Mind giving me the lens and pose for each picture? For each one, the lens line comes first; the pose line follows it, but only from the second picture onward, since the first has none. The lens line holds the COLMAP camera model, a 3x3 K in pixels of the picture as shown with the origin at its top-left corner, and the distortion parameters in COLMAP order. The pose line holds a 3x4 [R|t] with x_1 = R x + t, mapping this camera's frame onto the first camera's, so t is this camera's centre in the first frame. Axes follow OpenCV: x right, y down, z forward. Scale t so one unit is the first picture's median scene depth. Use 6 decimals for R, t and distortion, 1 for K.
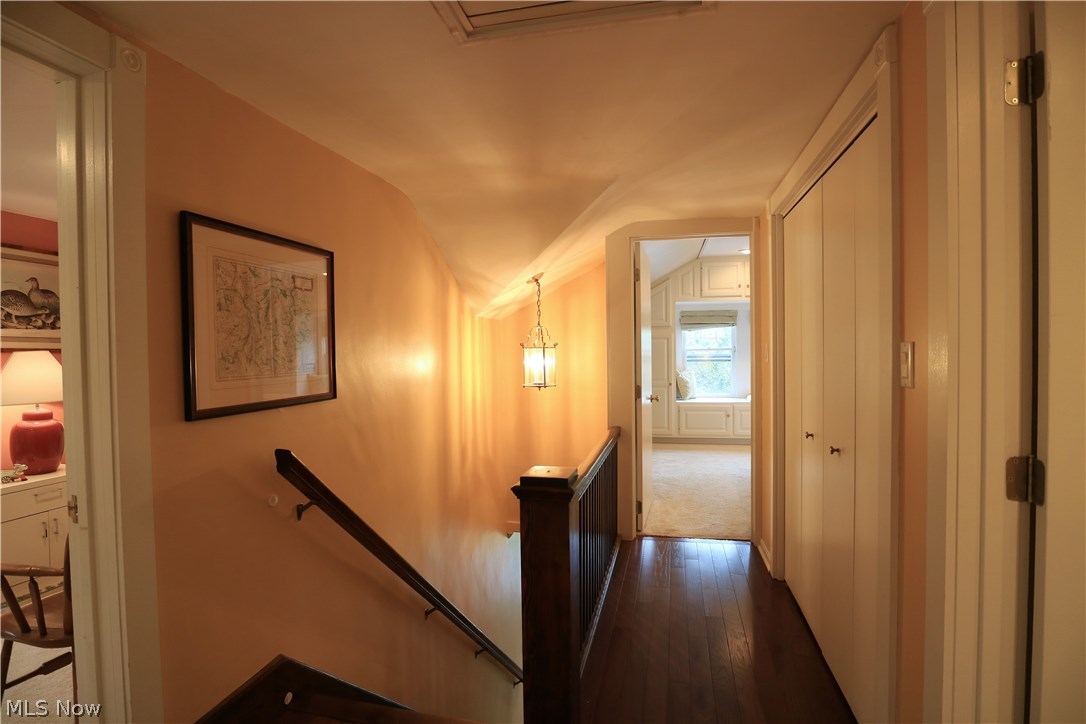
lens RADIAL K [[553.3, 0, 543.0], [0, 553.3, 362.0], [0, 0, 1]] dist [-0.027030, 0.002452]
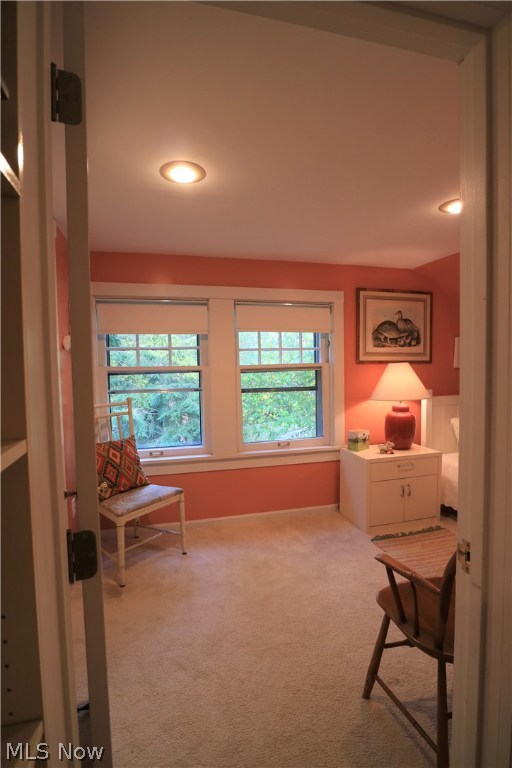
lens RADIAL K [[391.3, 0, 253.0], [0, 391.3, 392.3], [0, 0, 1]] dist [-0.027030, 0.002452]
pose [[0.468448, 0.067642, -0.880898, -0.235708], [-0.005301, 0.997262, 0.073759, -0.017493], [0.883475, -0.029883, 0.467524, 0.196873]]
